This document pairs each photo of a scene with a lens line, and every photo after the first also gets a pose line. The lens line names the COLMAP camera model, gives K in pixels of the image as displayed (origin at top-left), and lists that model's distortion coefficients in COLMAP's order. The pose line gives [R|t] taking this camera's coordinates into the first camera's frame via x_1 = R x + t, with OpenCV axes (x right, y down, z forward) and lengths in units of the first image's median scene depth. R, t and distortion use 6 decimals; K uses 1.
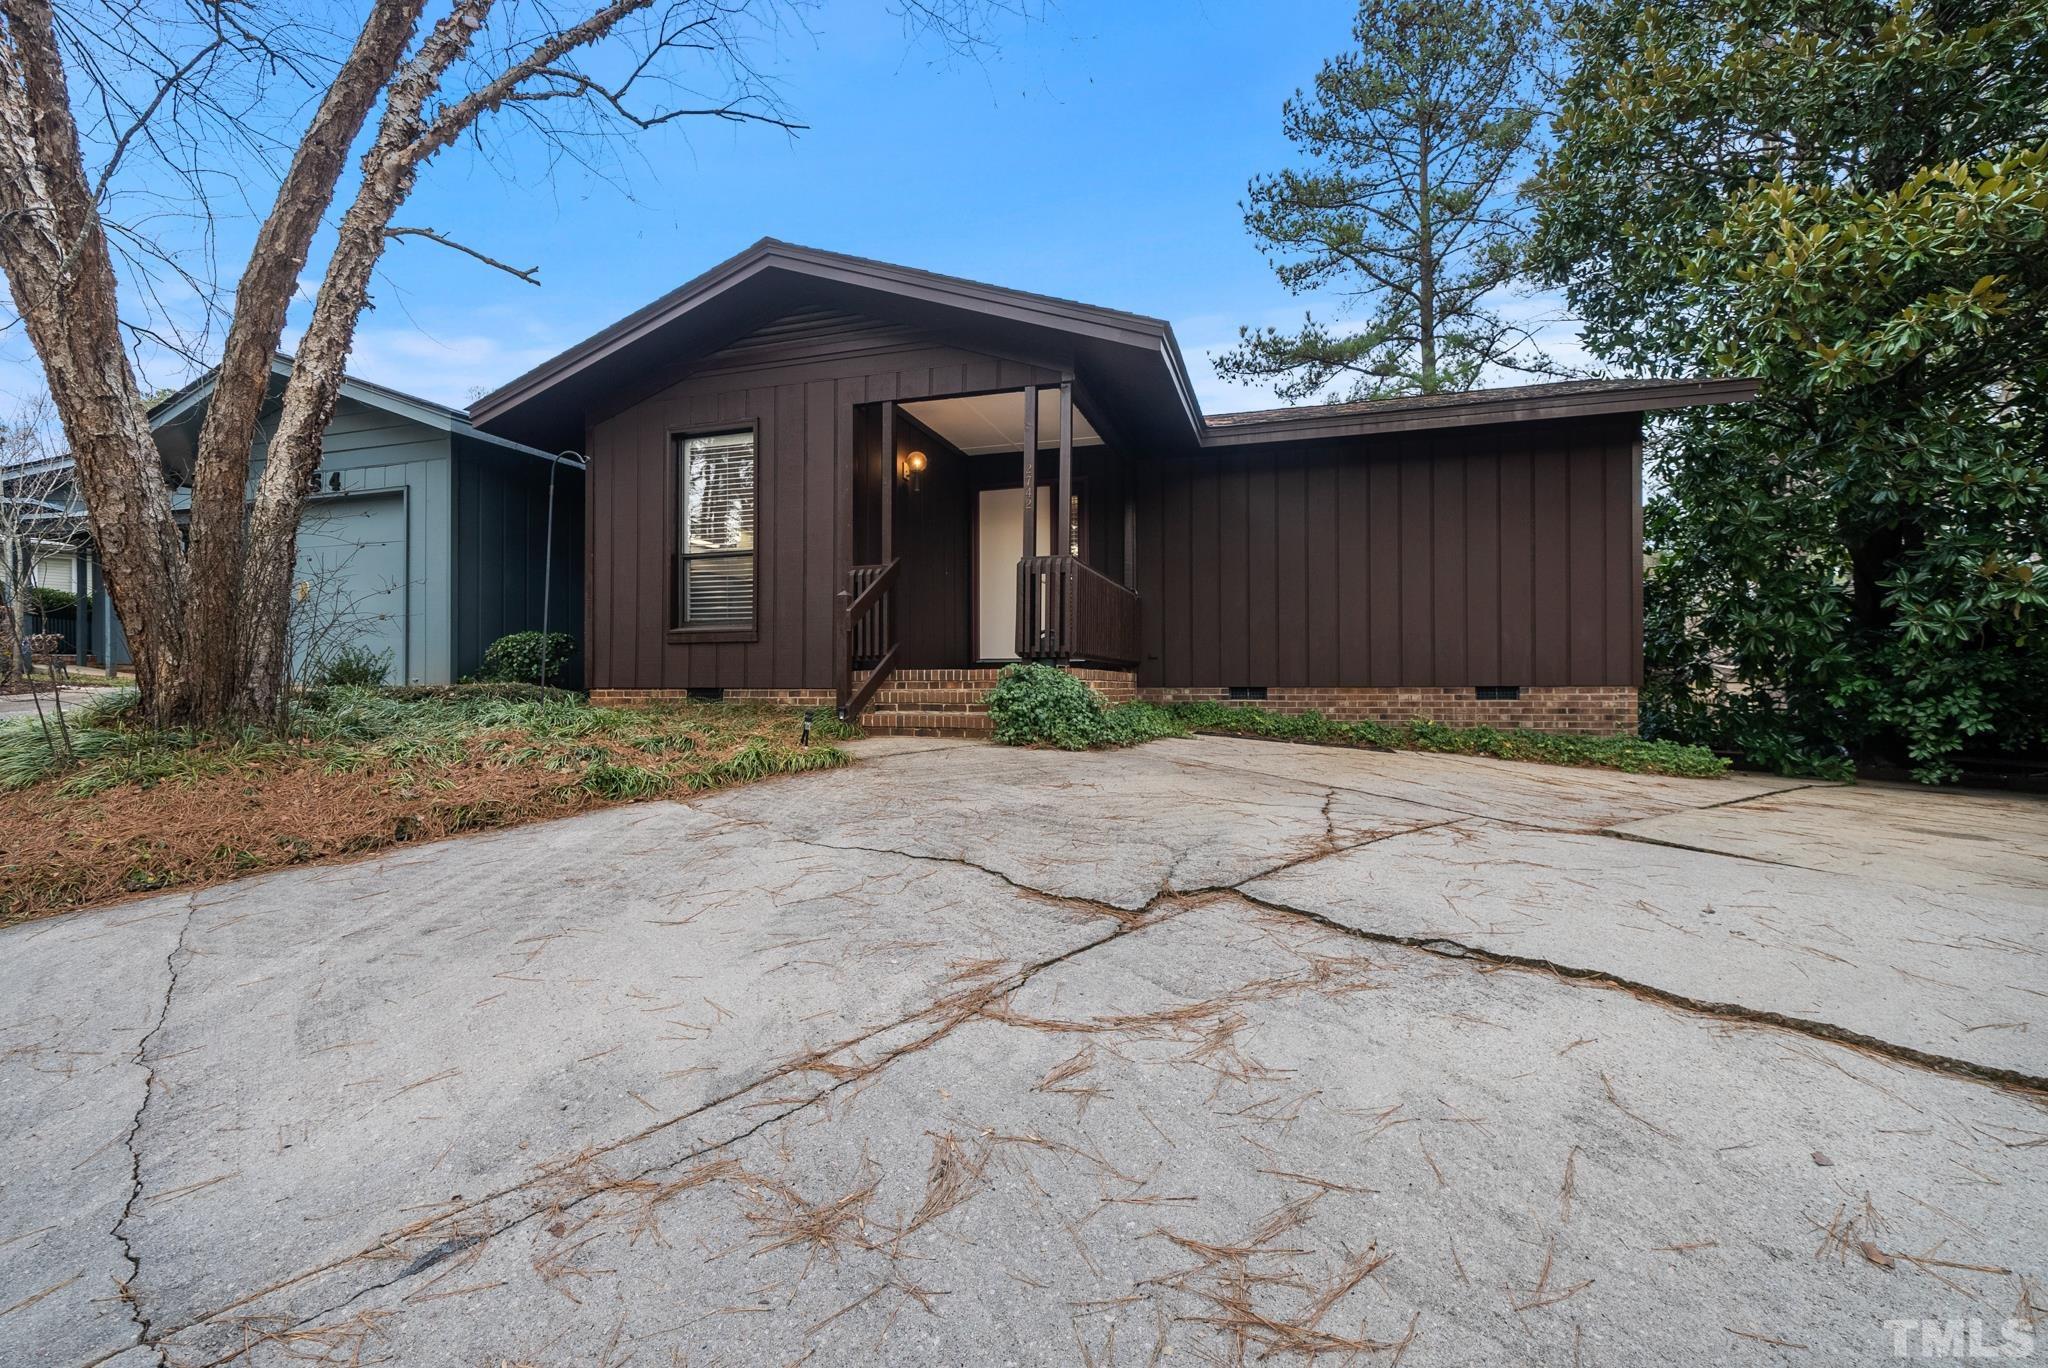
lens RADIAL K [[765.6, 0, 1034.9], [0, 765.6, 695.9], [0, 0, 1]] dist [-0.002578, -0.000041]
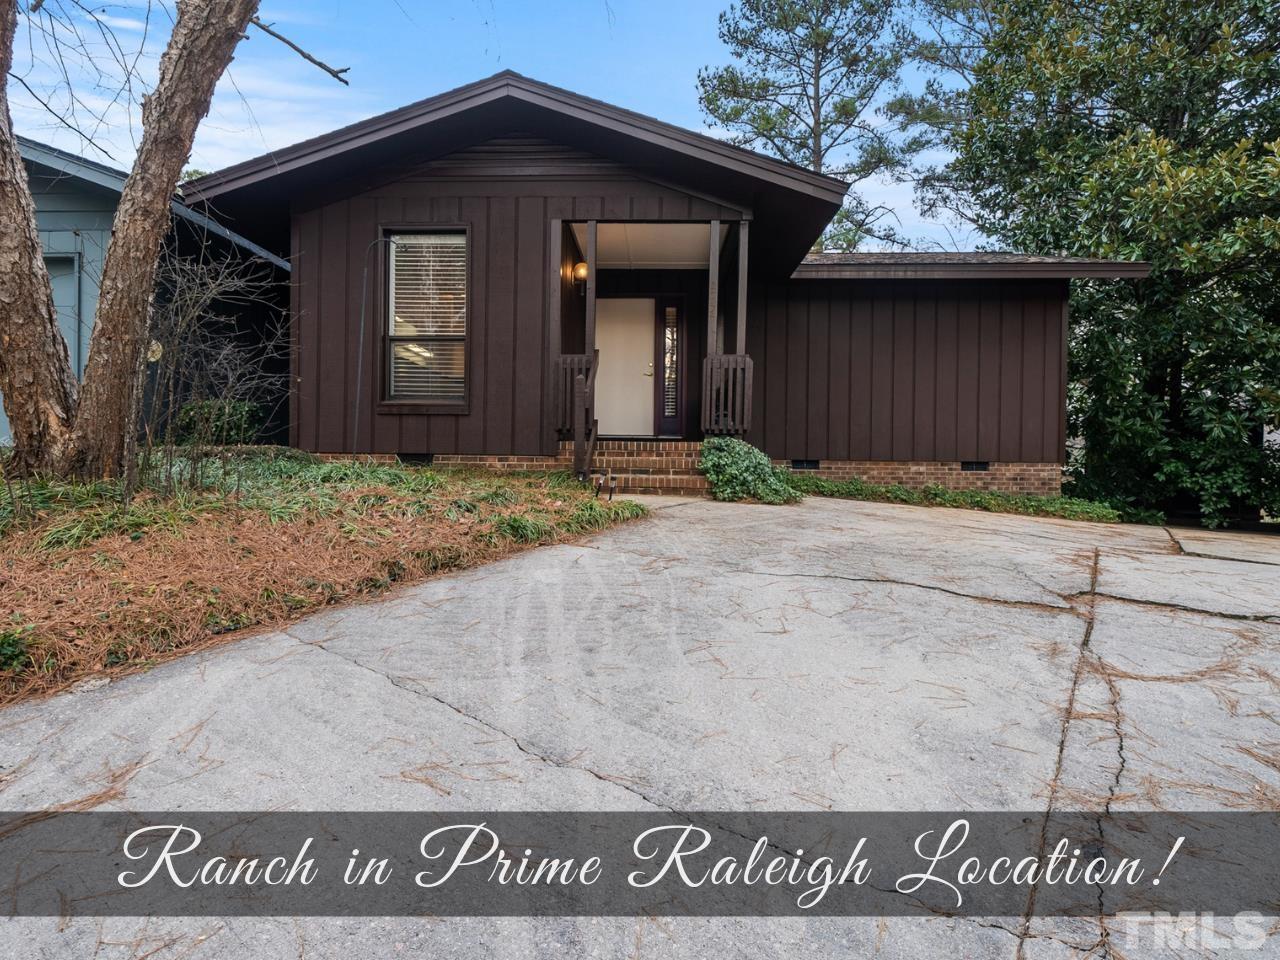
lens RADIAL K [[612.0, 0, 640.0], [0, 612.0, 480.0], [0, 0, 1]] dist [-0.001222, -0.000297]
pose [[0.973937, 0.006765, 0.226719, -0.304058], [-0.010989, 0.999789, 0.017376, 0.009579], [-0.226554, -0.019414, 0.973805, 0.023133]]
